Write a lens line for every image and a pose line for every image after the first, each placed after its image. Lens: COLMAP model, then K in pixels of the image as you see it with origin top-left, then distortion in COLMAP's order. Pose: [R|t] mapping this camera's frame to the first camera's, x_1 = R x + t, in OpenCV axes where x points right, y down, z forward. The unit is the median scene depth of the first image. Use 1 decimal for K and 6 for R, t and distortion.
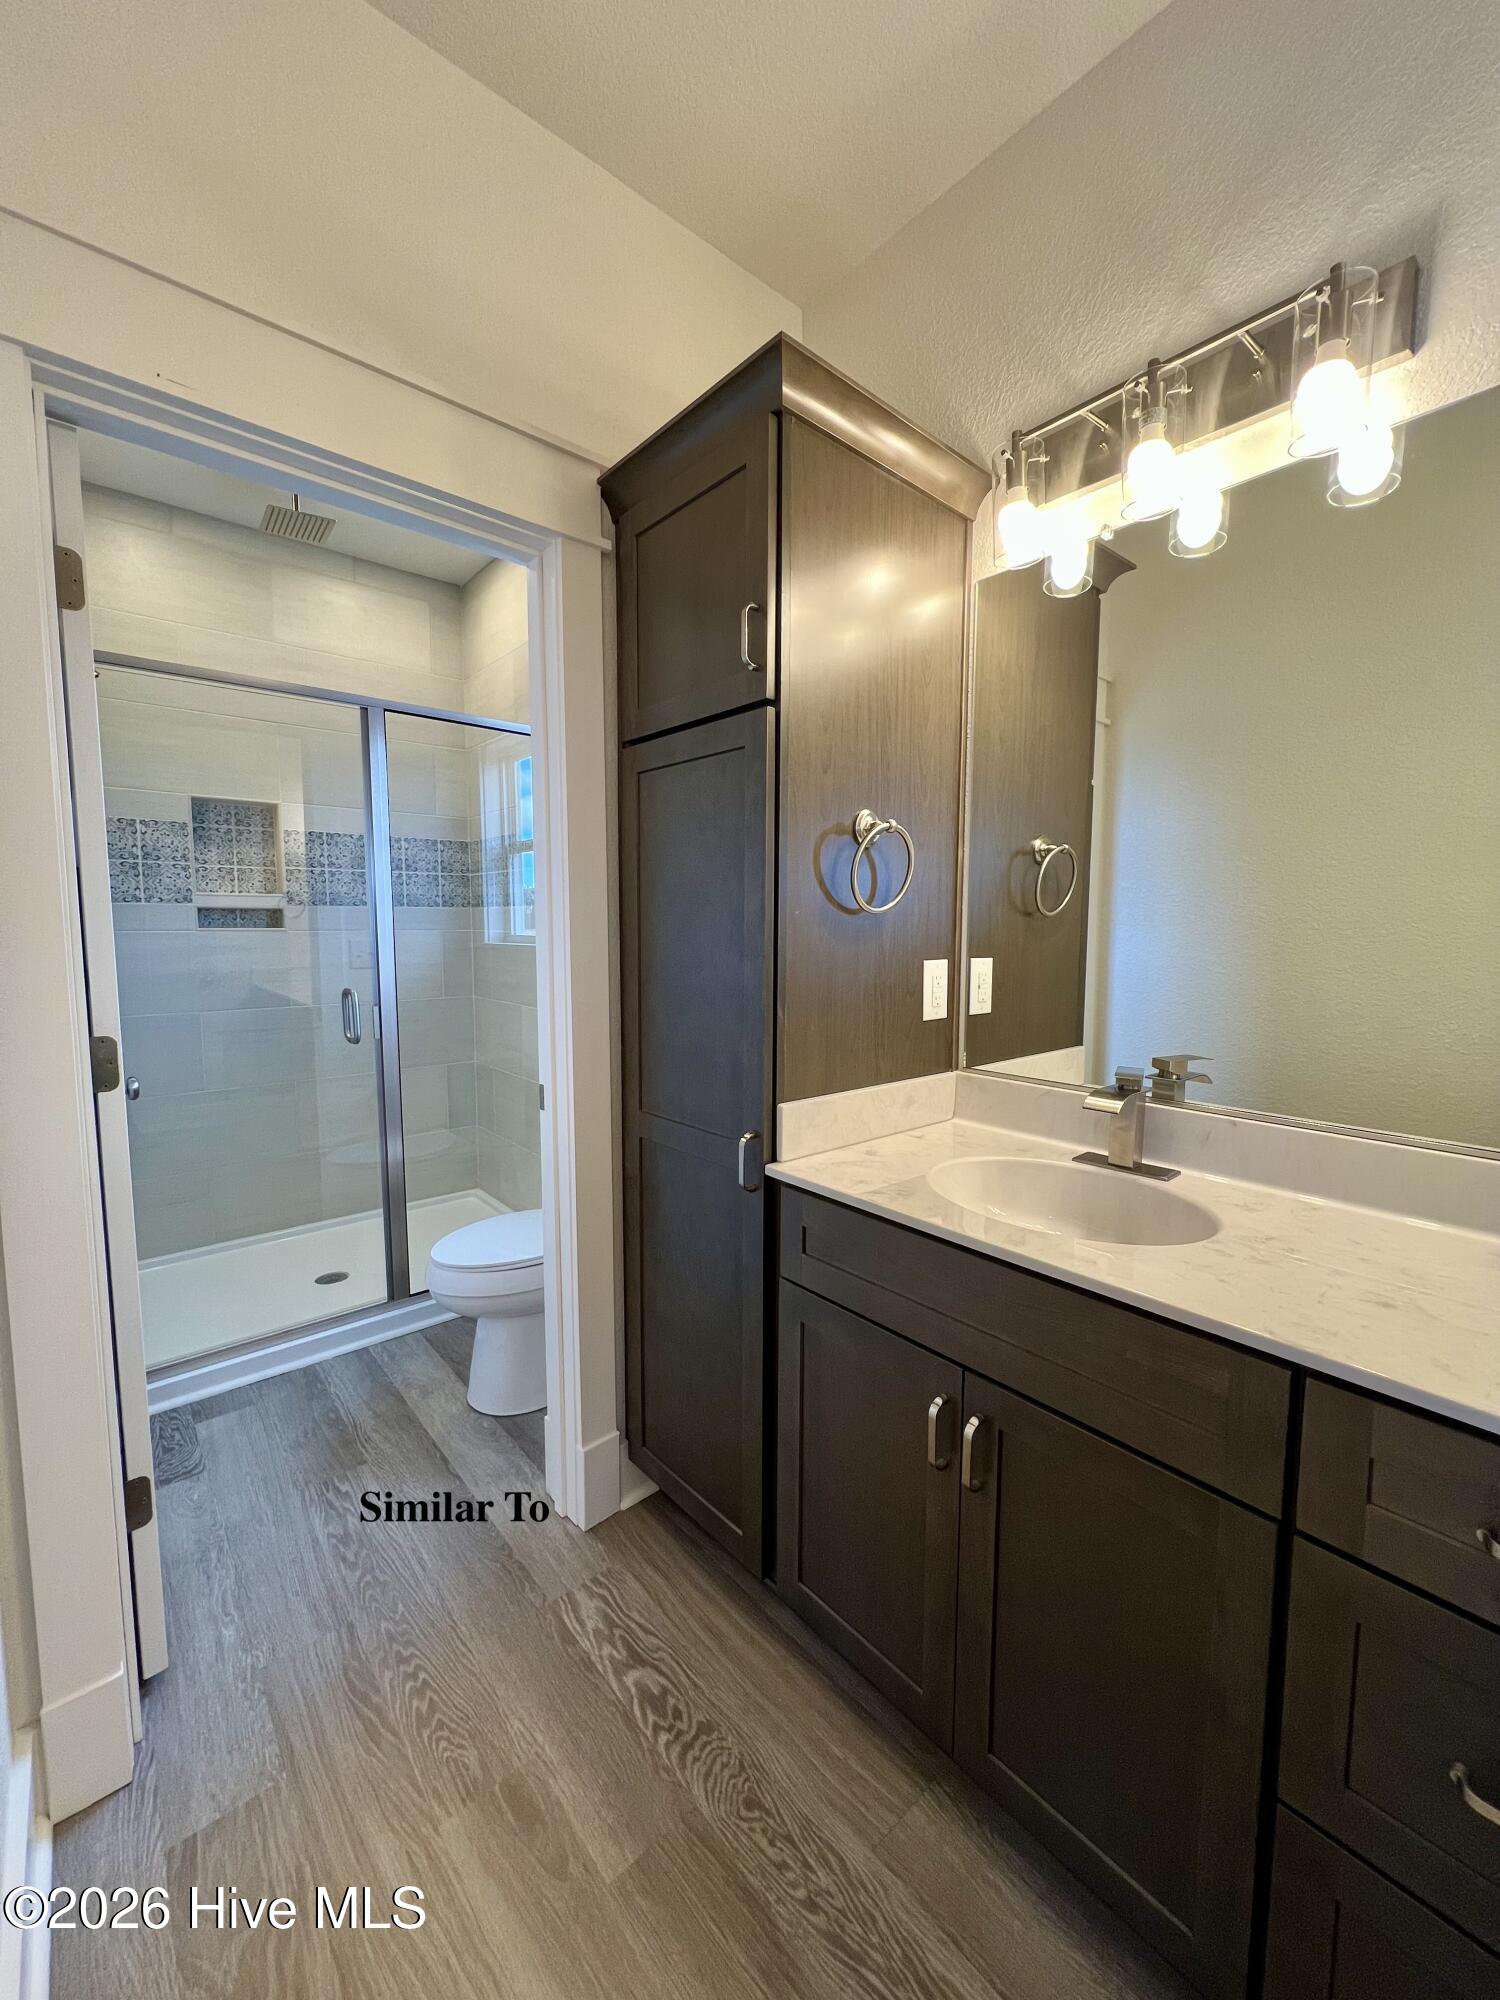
lens RADIAL K [[795.9, 0, 750.0], [0, 795.9, 1000.0], [0, 0, 1]] dist [-0.002166, -0.000136]
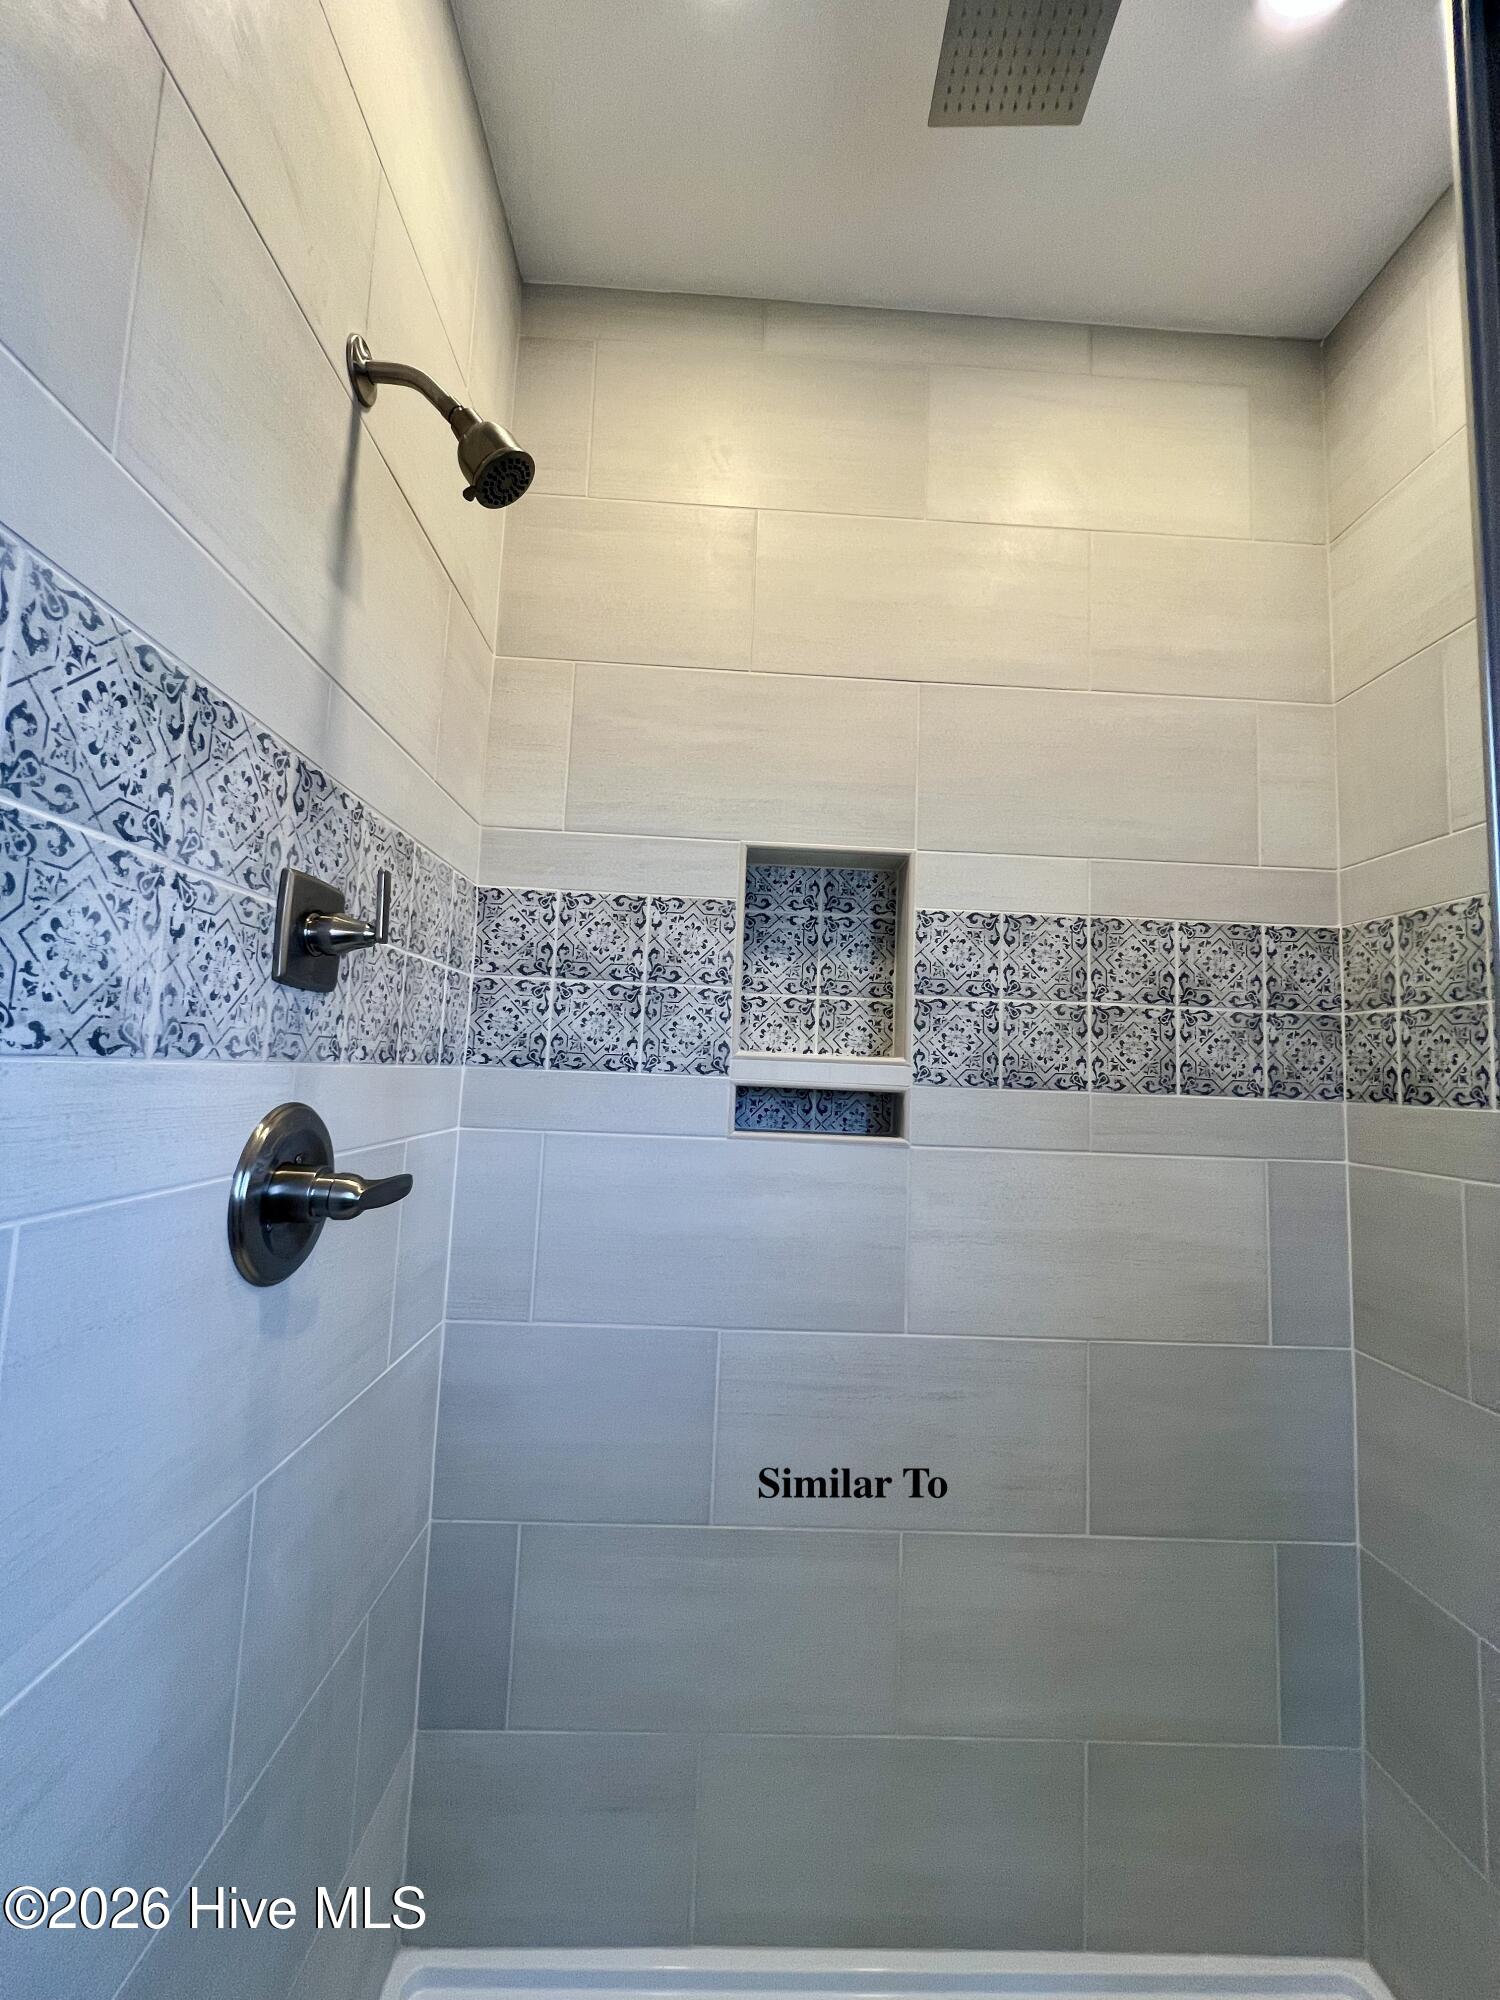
lens RADIAL K [[795.9, 0, 750.0], [0, 795.9, 1000.0], [0, 0, 1]] dist [-0.002166, -0.000136]
pose [[0.776336, -0.033796, -0.629412, -0.394482], [-0.098879, 0.979668, -0.174564, -0.083407], [0.622515, 0.197756, 0.757210, 0.637877]]
